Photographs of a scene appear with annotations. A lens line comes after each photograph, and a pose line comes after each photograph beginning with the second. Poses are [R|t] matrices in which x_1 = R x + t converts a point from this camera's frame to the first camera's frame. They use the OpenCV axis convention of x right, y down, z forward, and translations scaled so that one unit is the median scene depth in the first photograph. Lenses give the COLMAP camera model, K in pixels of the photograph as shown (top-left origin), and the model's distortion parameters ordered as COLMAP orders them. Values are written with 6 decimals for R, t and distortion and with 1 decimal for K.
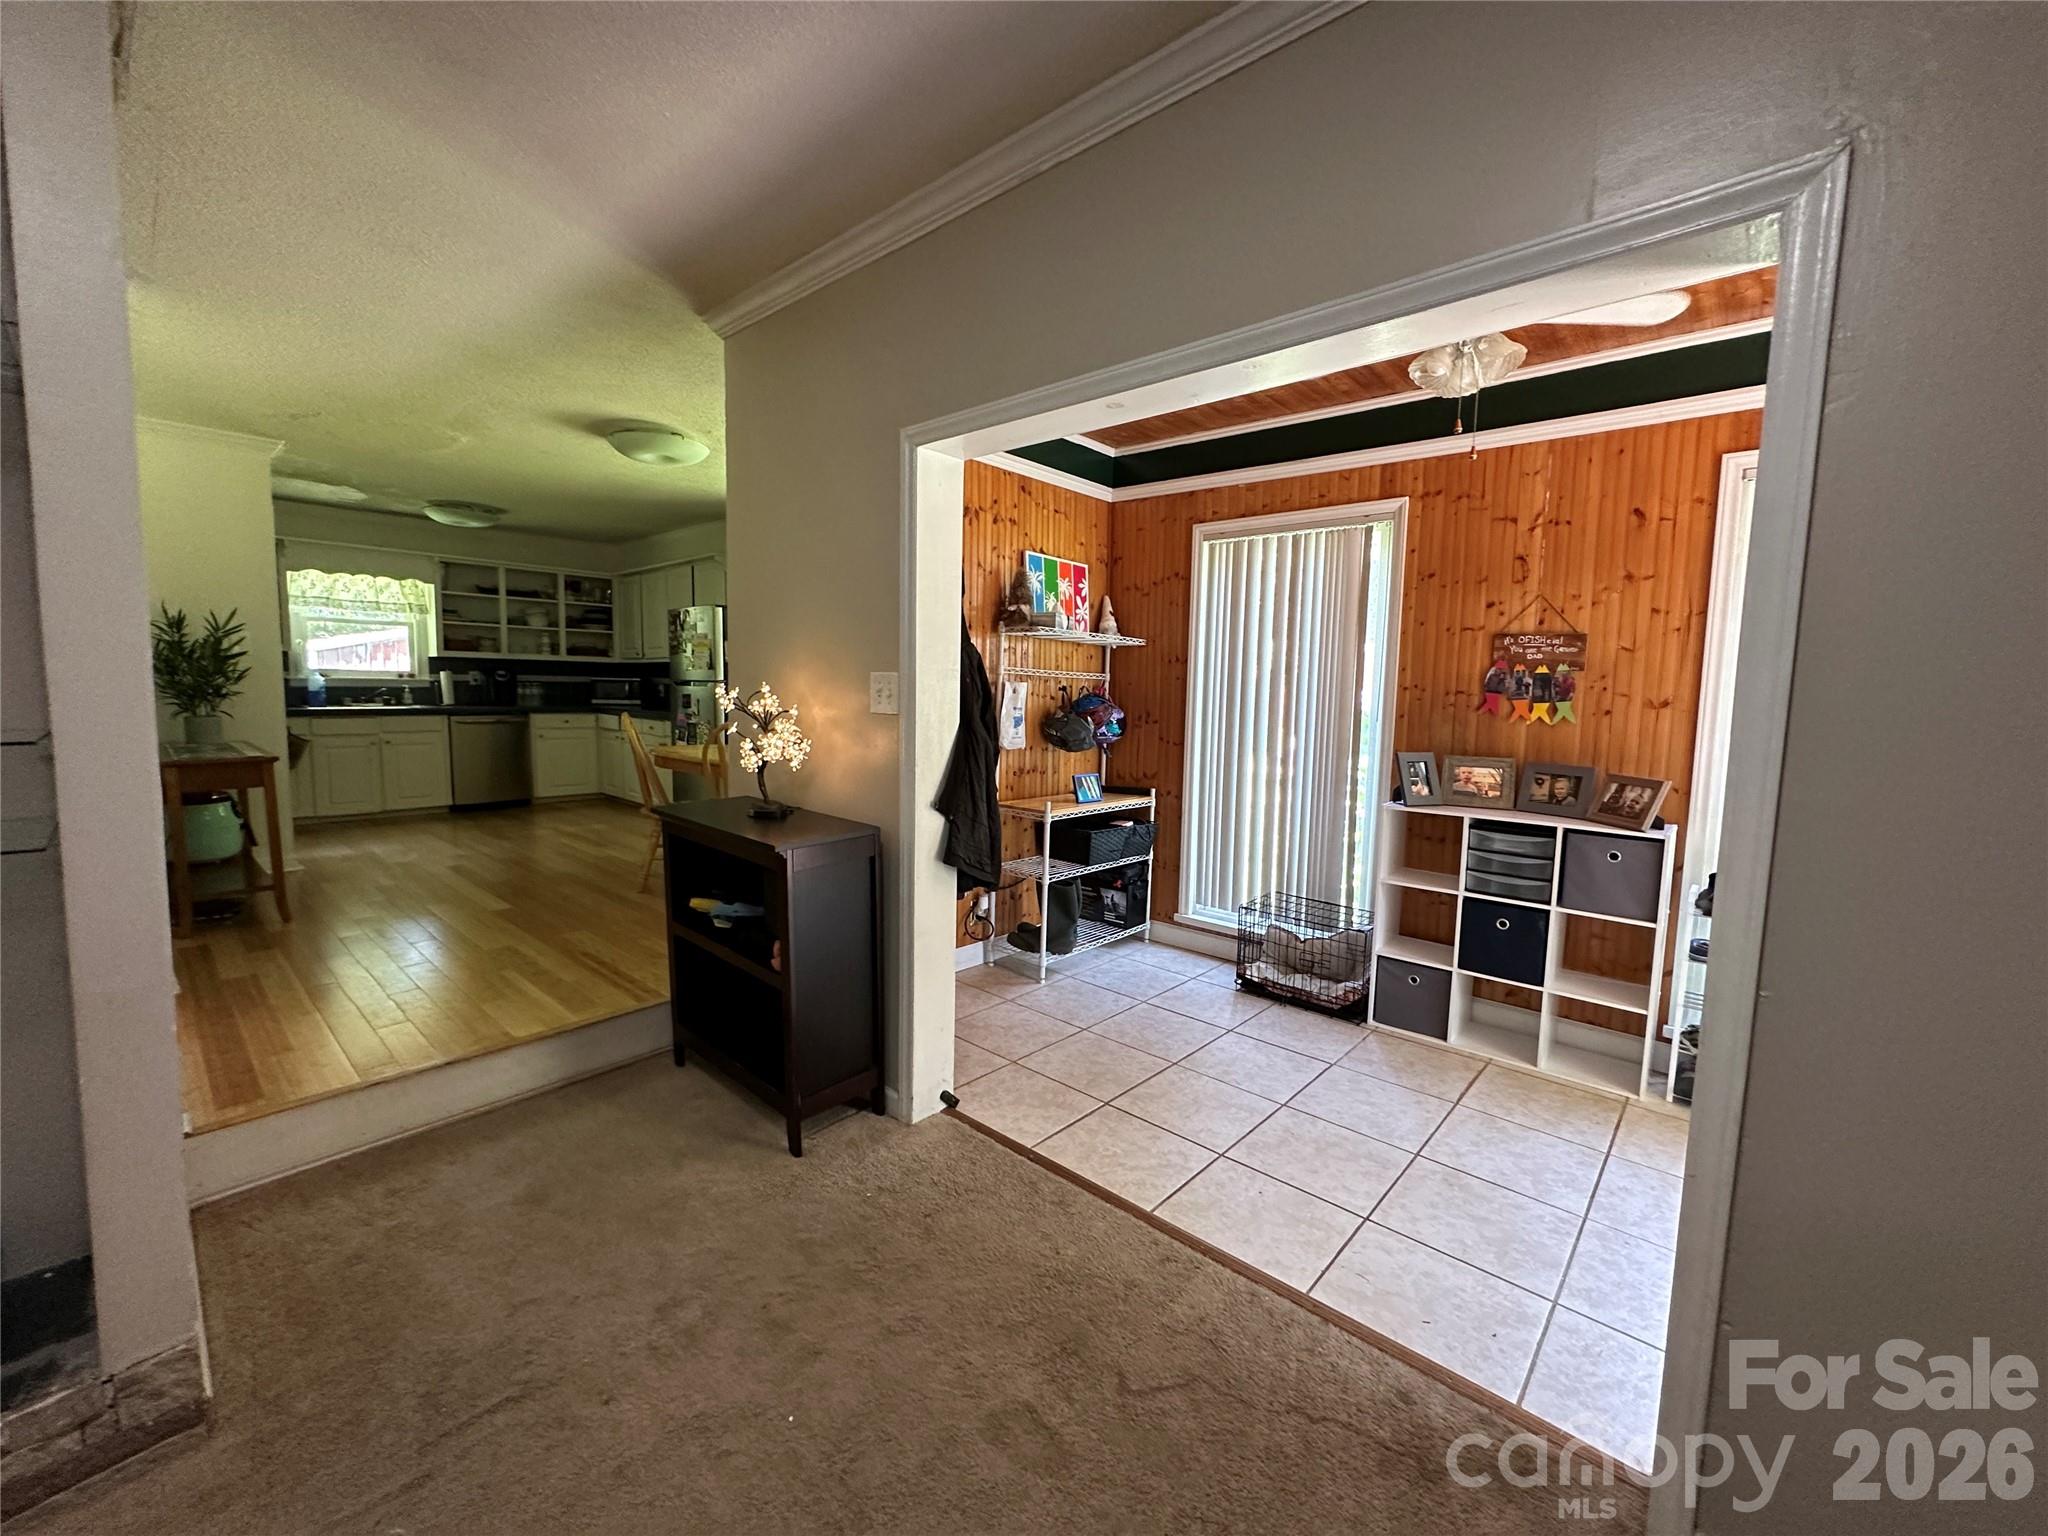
lens RADIAL K [[818.2, 0, 1024.0], [0, 818.2, 768.0], [0, 0, 1]] dist [-0.002162, 0.000337]
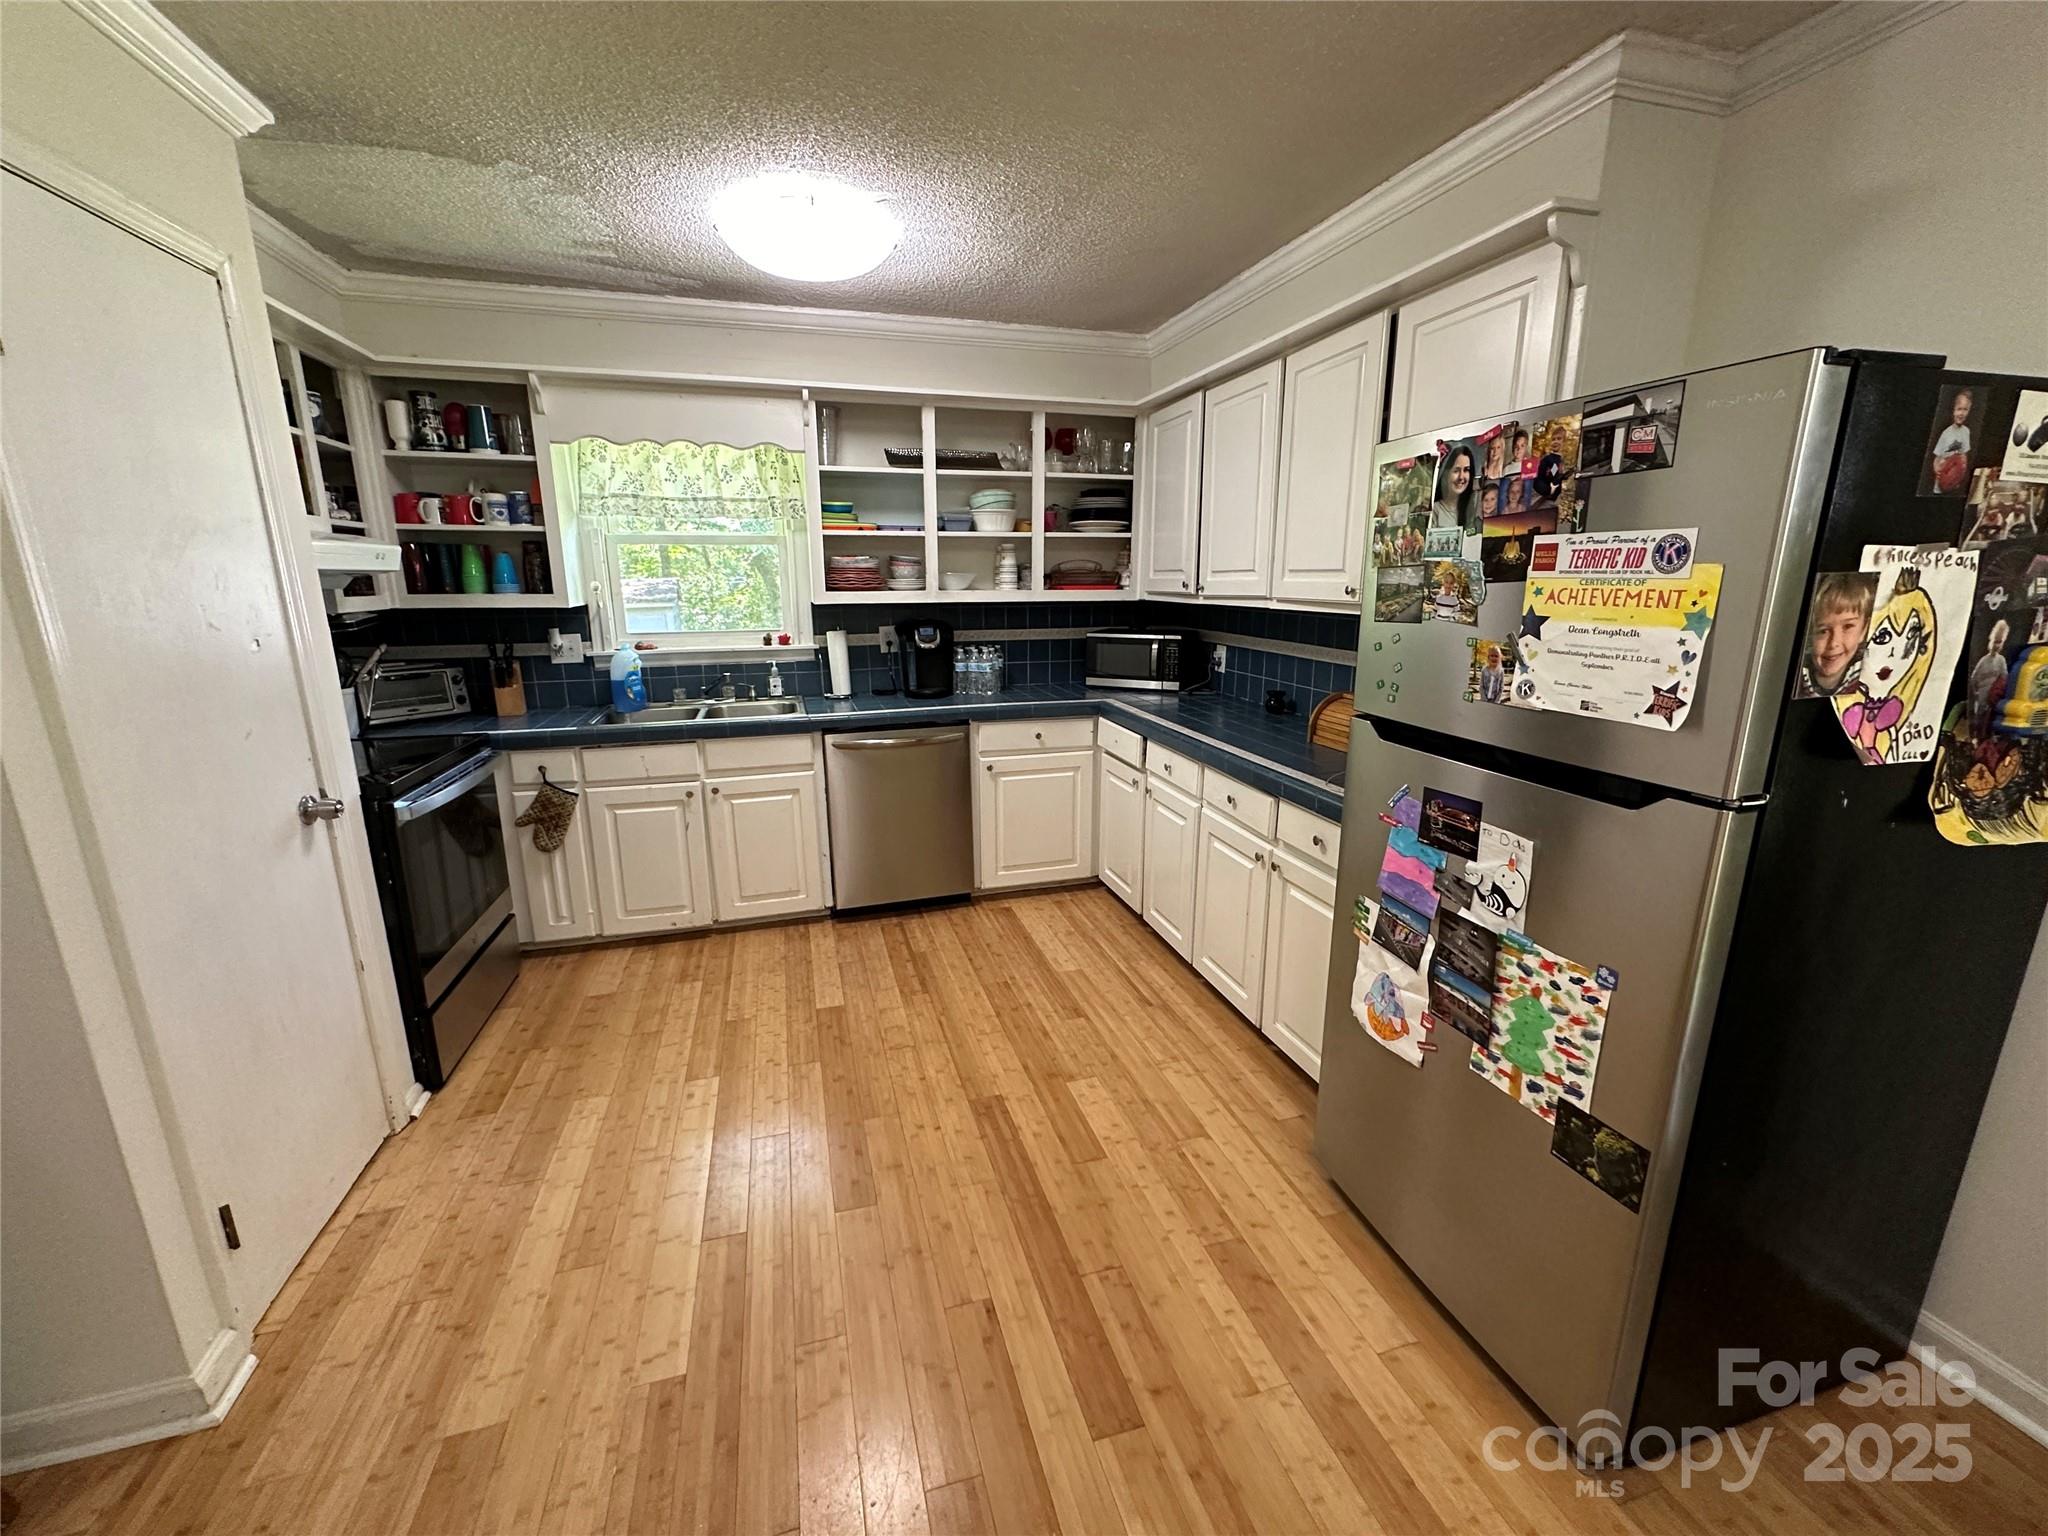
lens RADIAL K [[818.2, 0, 1024.0], [0, 818.2, 768.0], [0, 0, 1]] dist [-0.002162, 0.000337]
pose [[0.852923, 0.098441, -0.512670, -0.343597], [-0.030796, 0.989837, 0.138830, -0.110618], [0.521127, -0.102623, 0.847287, 0.632514]]
